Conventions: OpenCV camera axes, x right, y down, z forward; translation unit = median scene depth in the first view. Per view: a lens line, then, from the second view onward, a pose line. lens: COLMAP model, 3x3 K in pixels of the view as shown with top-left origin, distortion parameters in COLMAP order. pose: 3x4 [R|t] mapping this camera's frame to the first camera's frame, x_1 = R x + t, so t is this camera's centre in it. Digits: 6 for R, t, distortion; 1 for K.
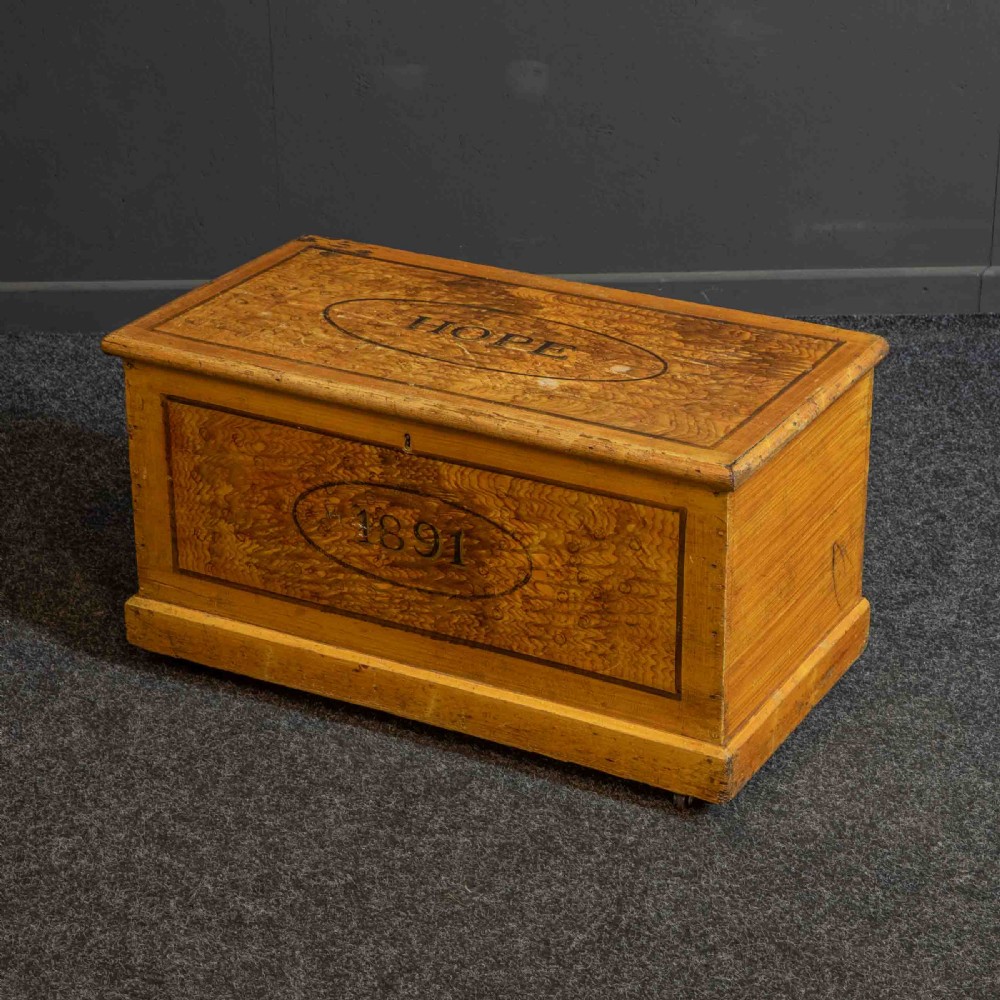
lens RADIAL K [[2681.2, 0, 488.4], [0, 2681.2, 487.8], [0, 0, 1]] dist [0.158527, 0.000000]
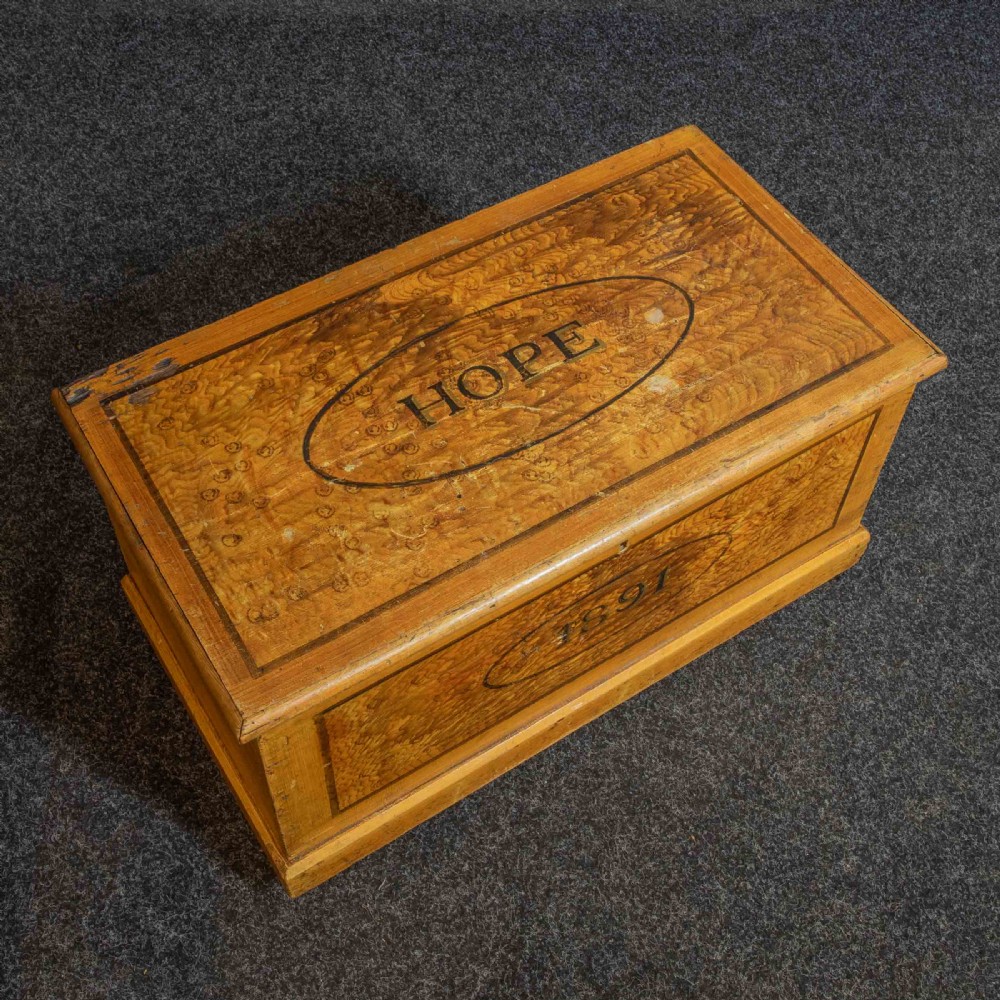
lens RADIAL K [[1360.7, 0, 492.7], [0, 1360.7, 382.4], [0, 0, 1]] dist [-0.080727, 0.000000]
pose [[0.478013, -0.661569, 0.577781, -0.258157], [0.335448, 0.745439, 0.576016, -0.309838], [-0.811775, -0.081528, 0.578252, 0.759206]]
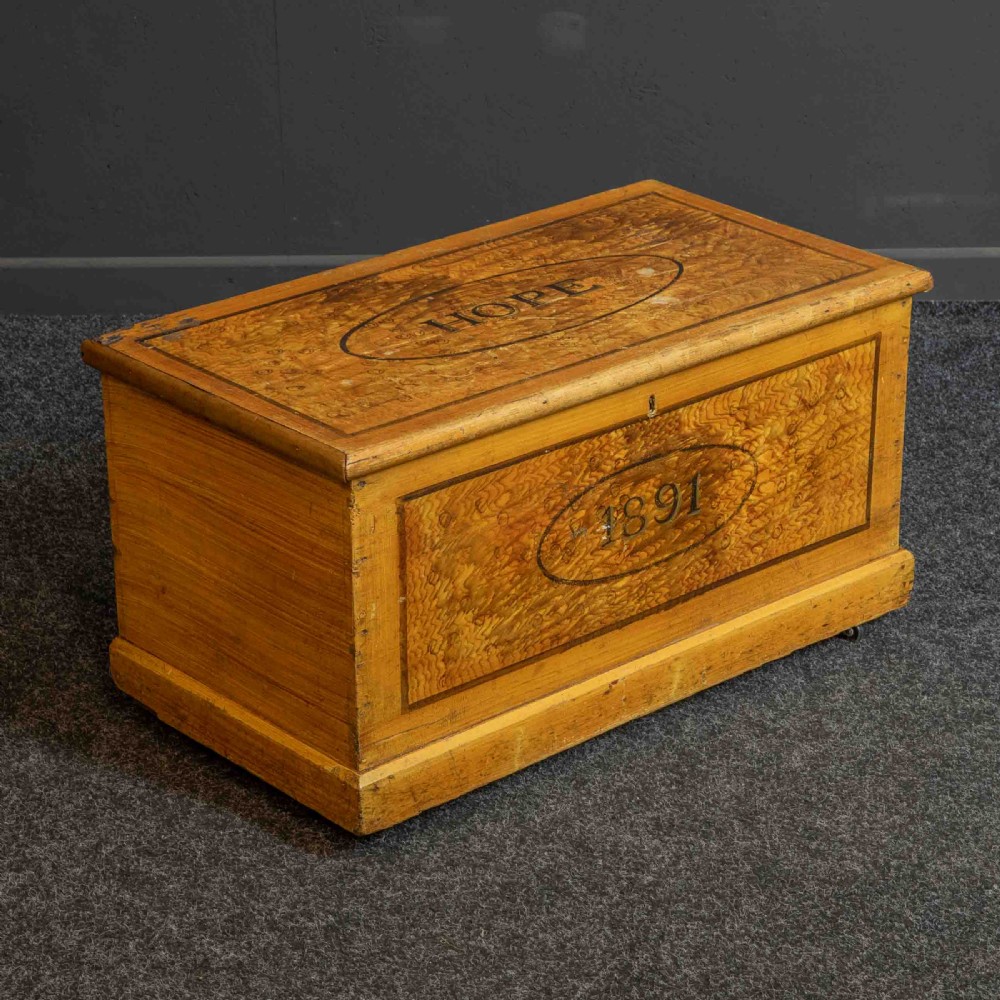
lens RADIAL K [[3010.4, 0, 502.3], [0, 3010.4, 492.4], [0, 0, 1]] dist [0.186372, 0.000000]
pose [[0.340015, -0.371641, 0.863870, -0.909499], [0.388484, 0.892066, 0.230865, -0.237819], [-0.856428, 0.257102, 0.447693, 0.572697]]
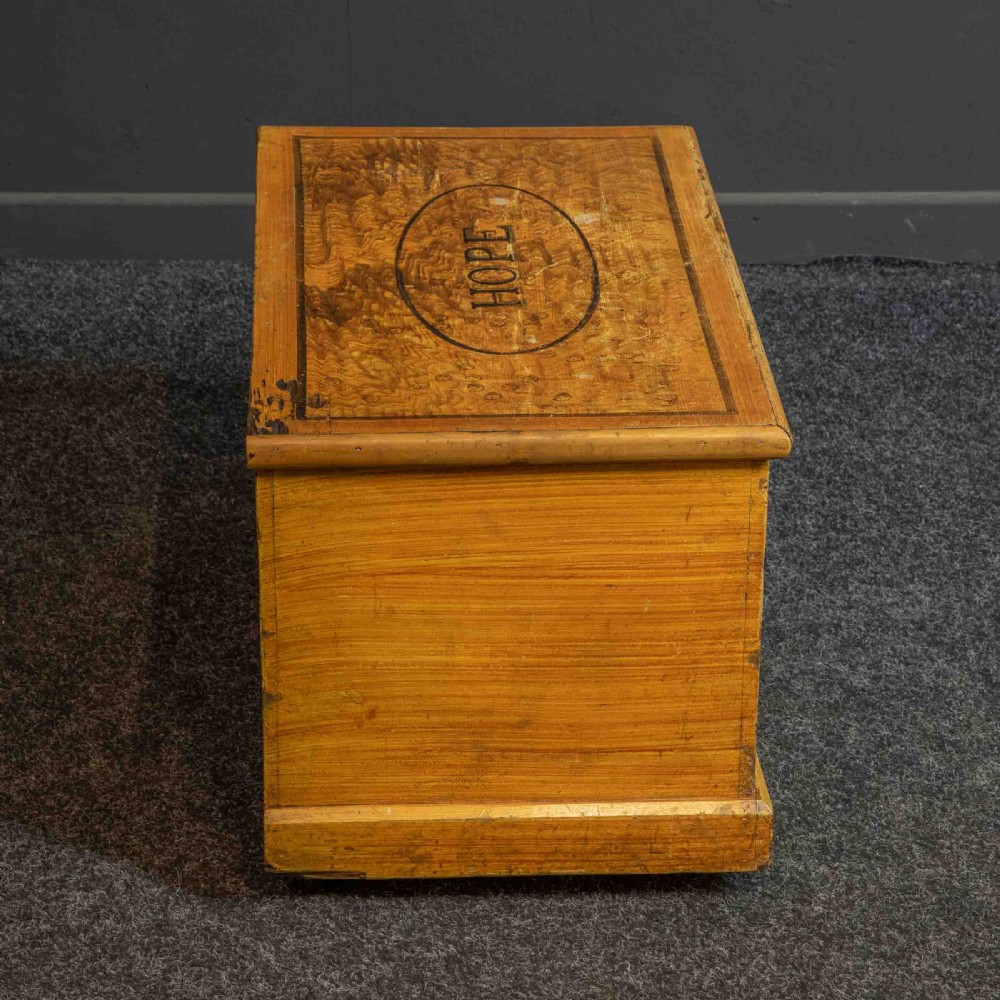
lens RADIAL K [[3670.9, 0, 456.7], [0, 3670.9, 503.9], [0, 0, 1]] dist [0.262730, 0.000000]
pose [[-0.521175, -0.338754, 0.783340, -0.846457], [0.346863, 0.754551, 0.557081, -0.598194], [-0.779784, 0.562049, -0.275752, 1.350250]]
